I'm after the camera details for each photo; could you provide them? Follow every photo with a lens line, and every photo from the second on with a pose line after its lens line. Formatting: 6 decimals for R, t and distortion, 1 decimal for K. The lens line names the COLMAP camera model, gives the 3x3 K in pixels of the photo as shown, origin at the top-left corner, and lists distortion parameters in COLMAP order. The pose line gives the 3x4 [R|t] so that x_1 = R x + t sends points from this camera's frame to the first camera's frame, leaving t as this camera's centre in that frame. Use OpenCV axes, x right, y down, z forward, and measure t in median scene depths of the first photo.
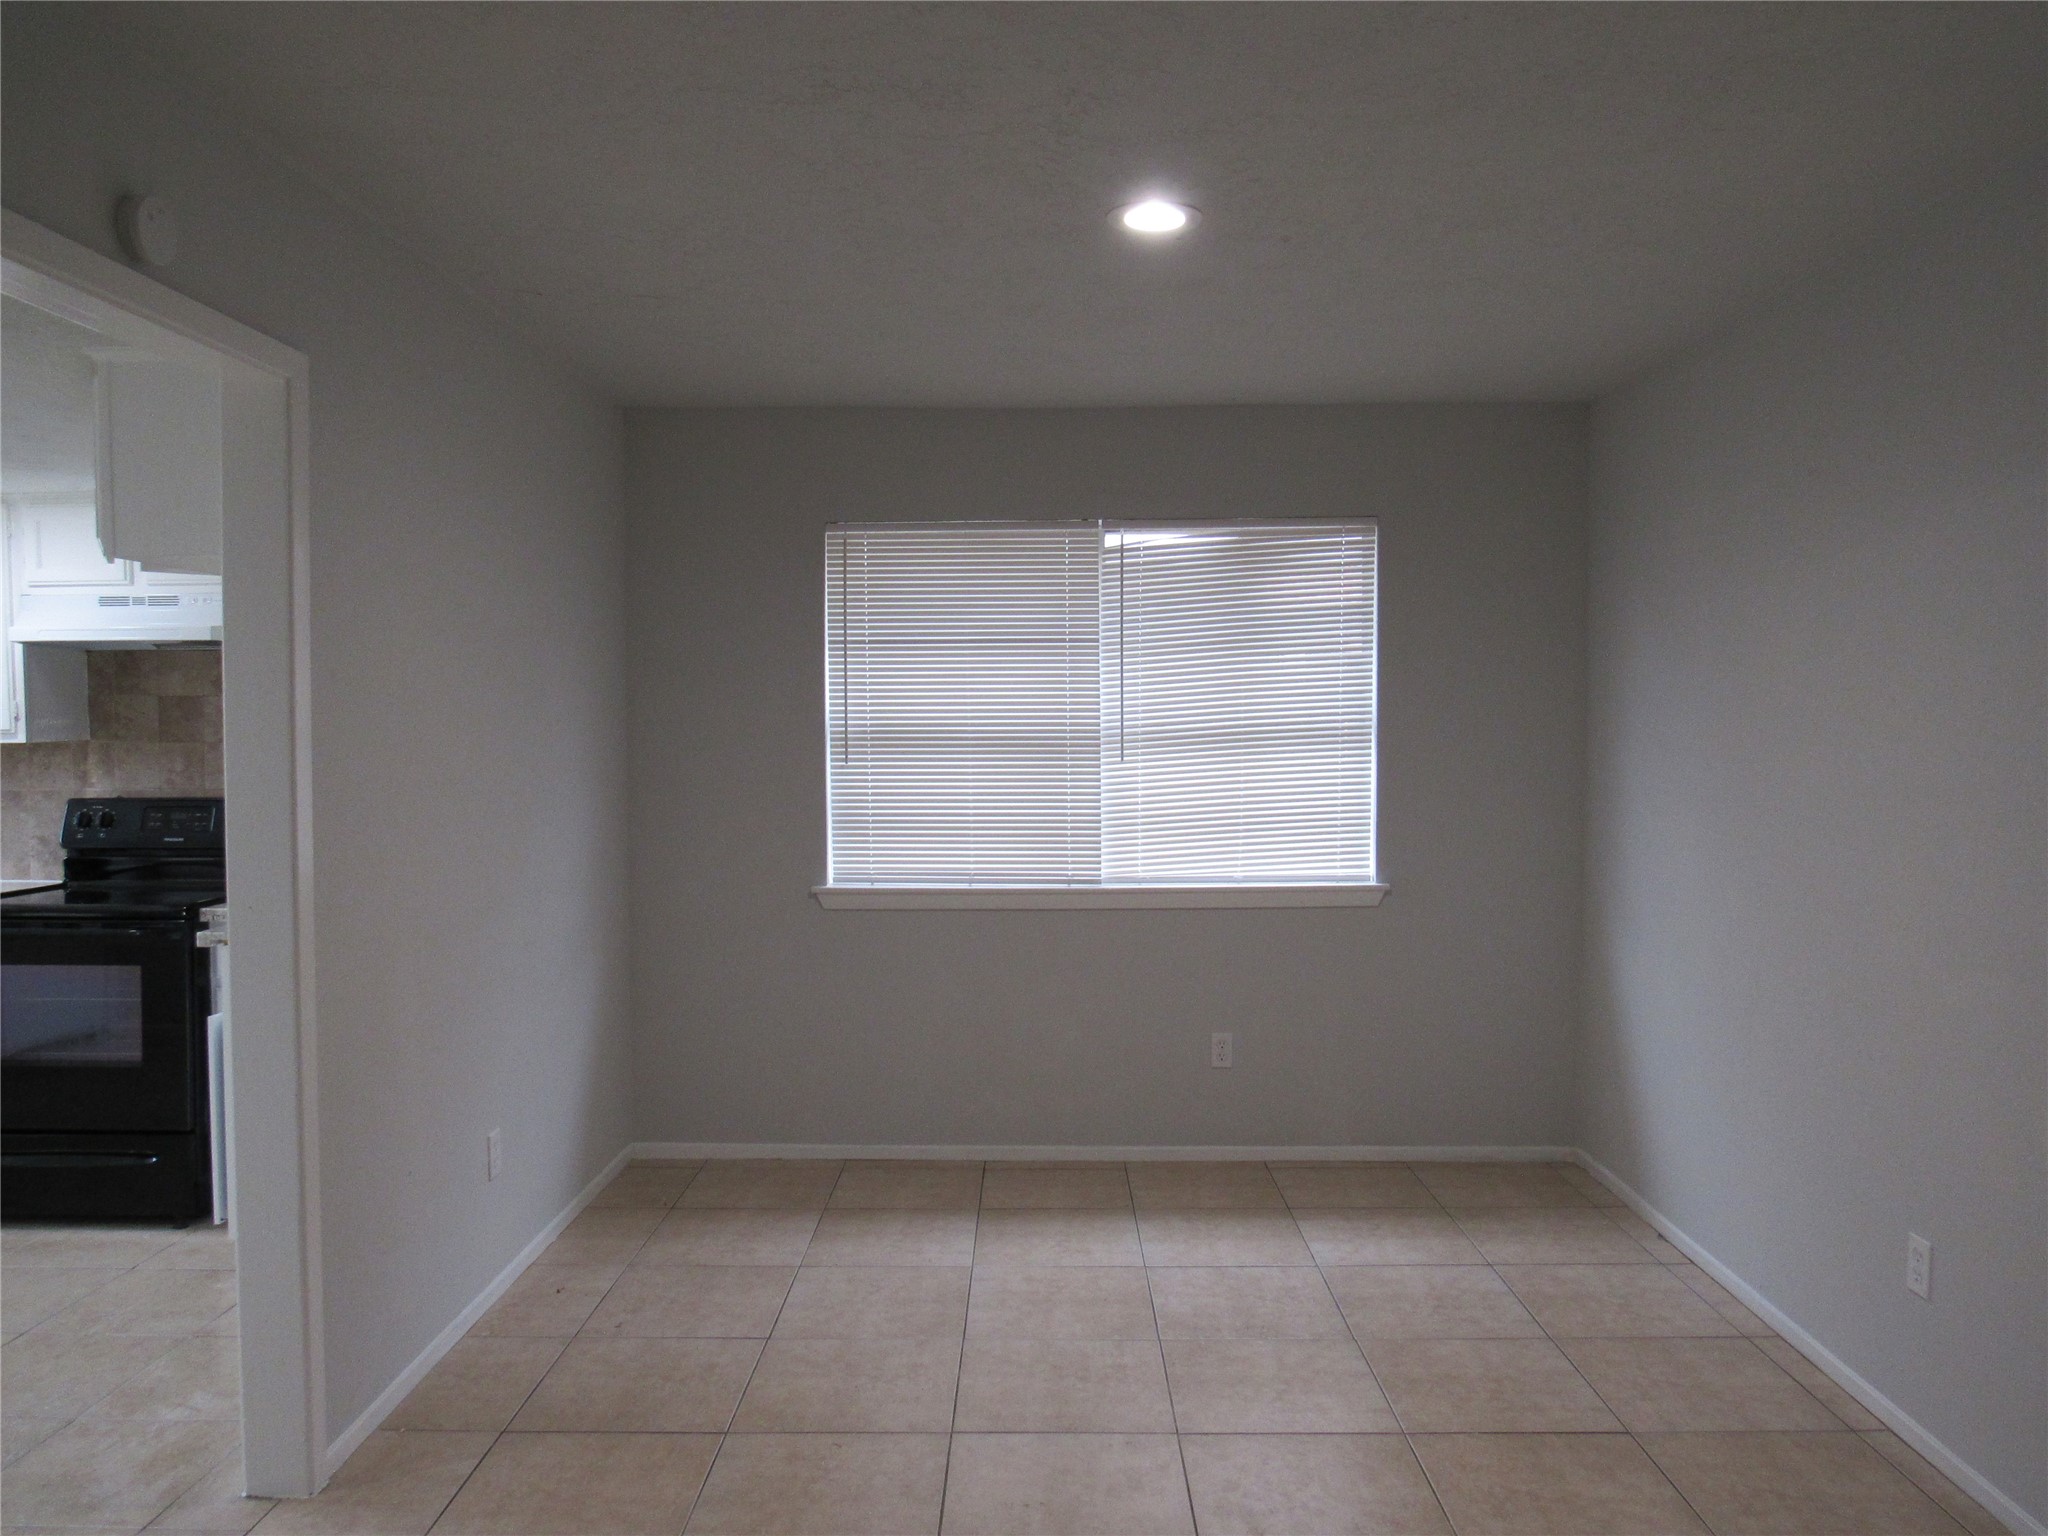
lens RADIAL K [[1453.5, 0, 1025.0], [0, 1453.5, 757.0], [0, 0, 1]] dist [-0.015784, -0.008682]
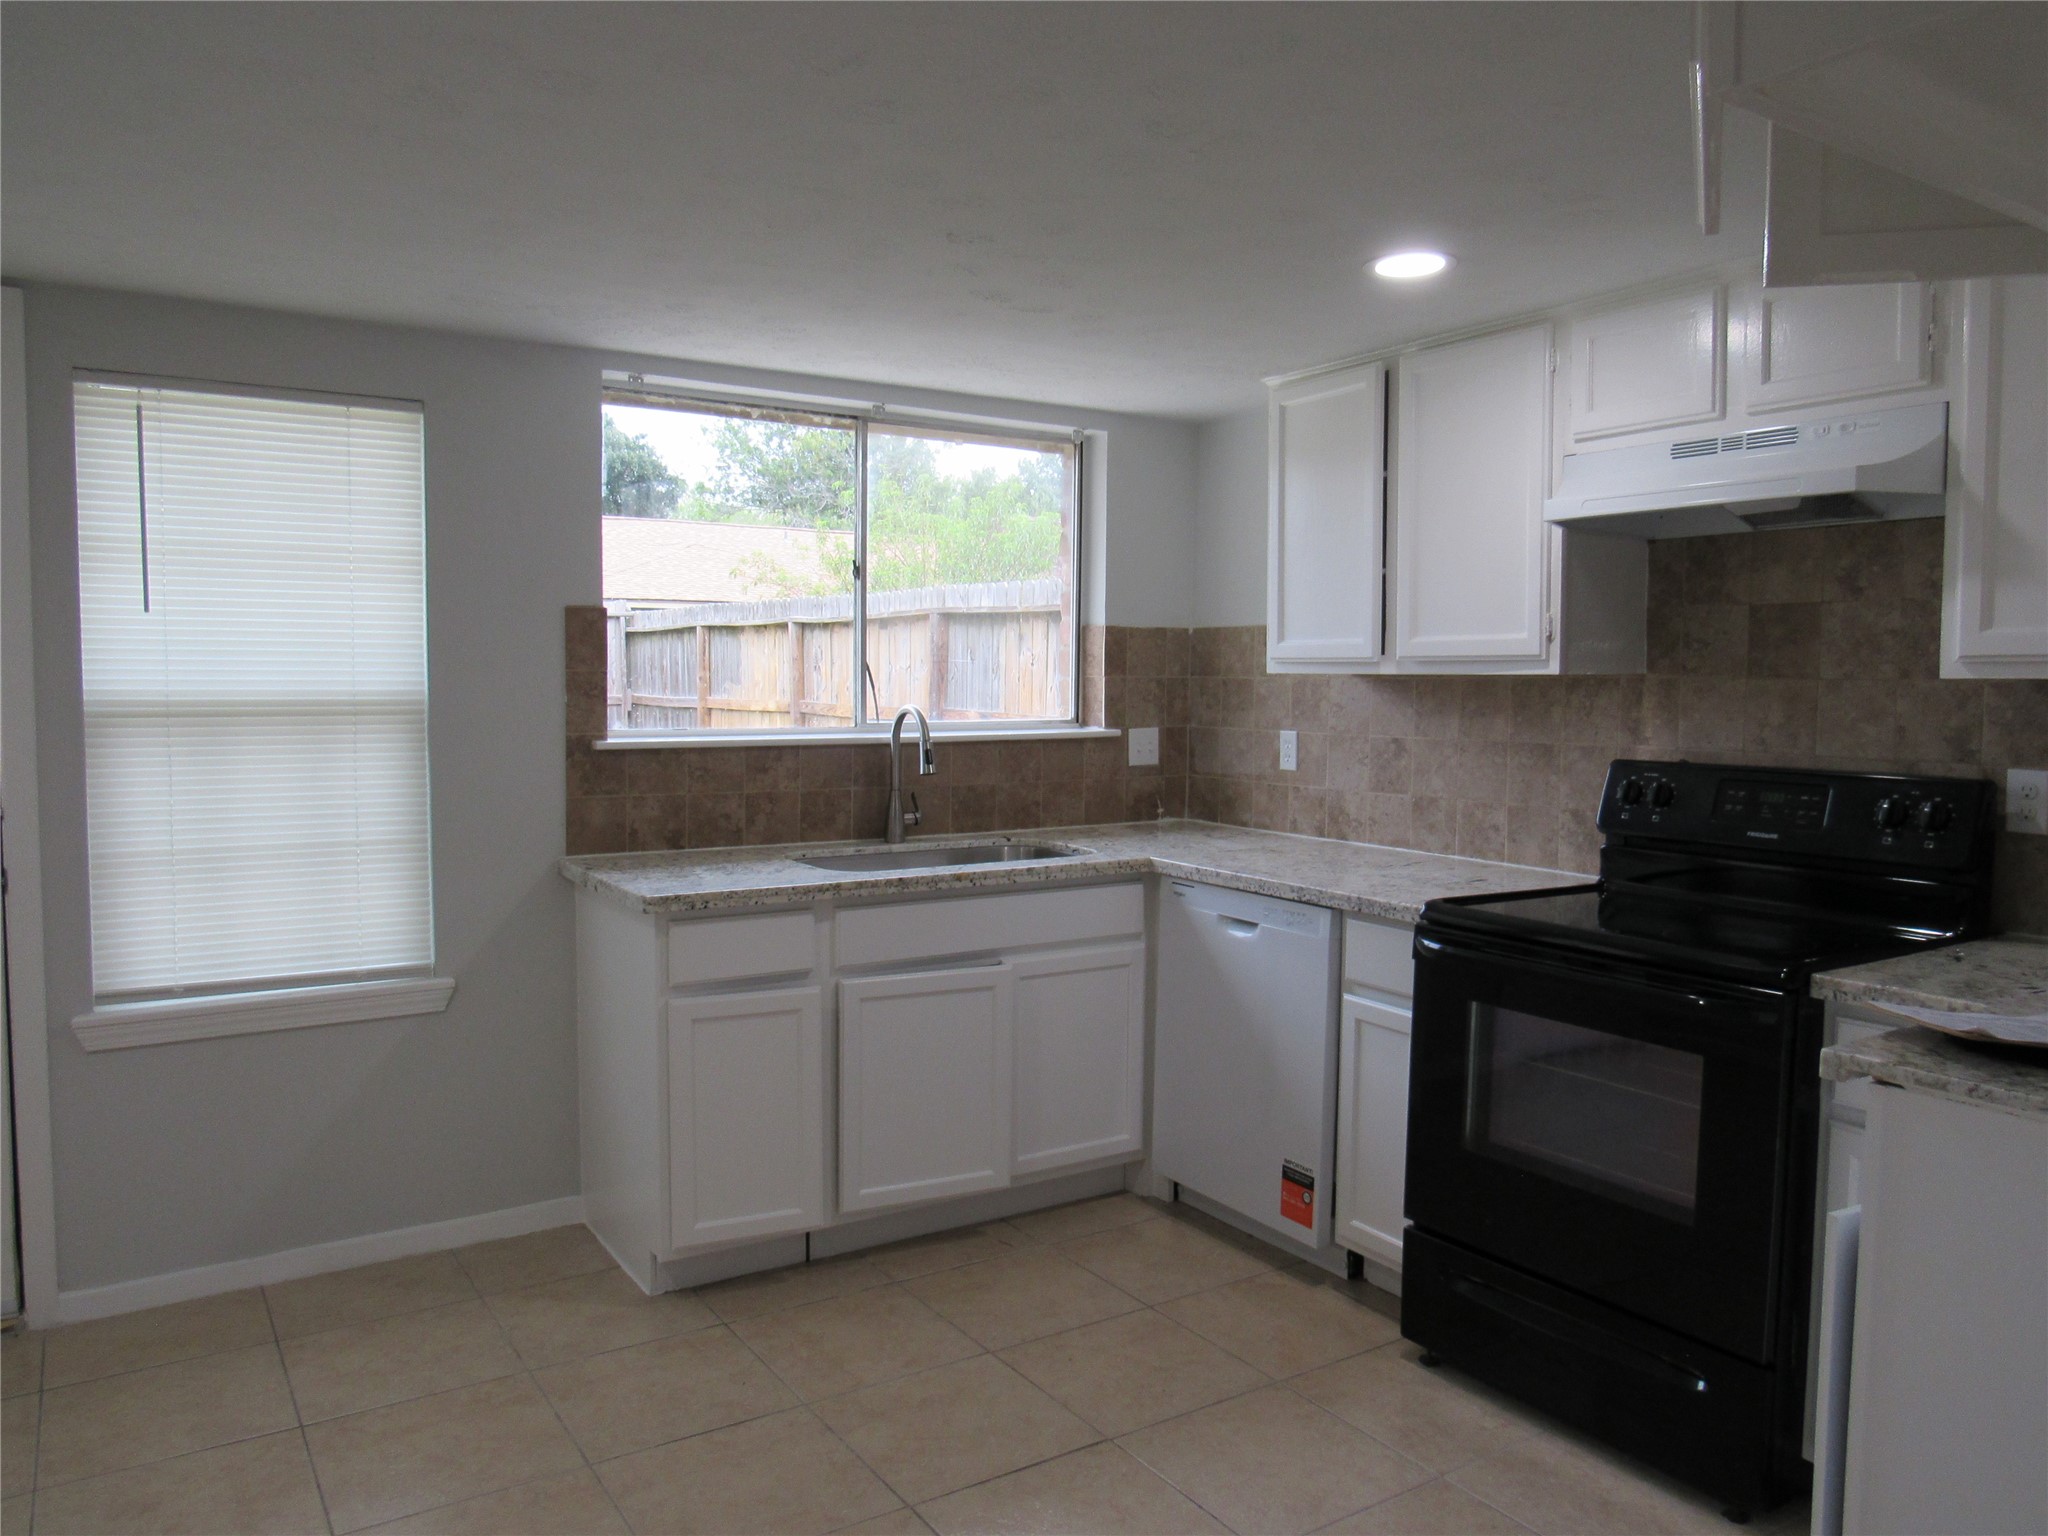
lens RADIAL K [[1453.5, 0, 1033.7], [0, 1453.5, 784.2], [0, 0, 1]] dist [-0.015784, -0.008682]
pose [[0.560316, 0.068687, -0.825426, -0.253287], [-0.032002, 0.997607, 0.061291, 0.007500], [0.827660, -0.007927, 0.561173, 0.392469]]
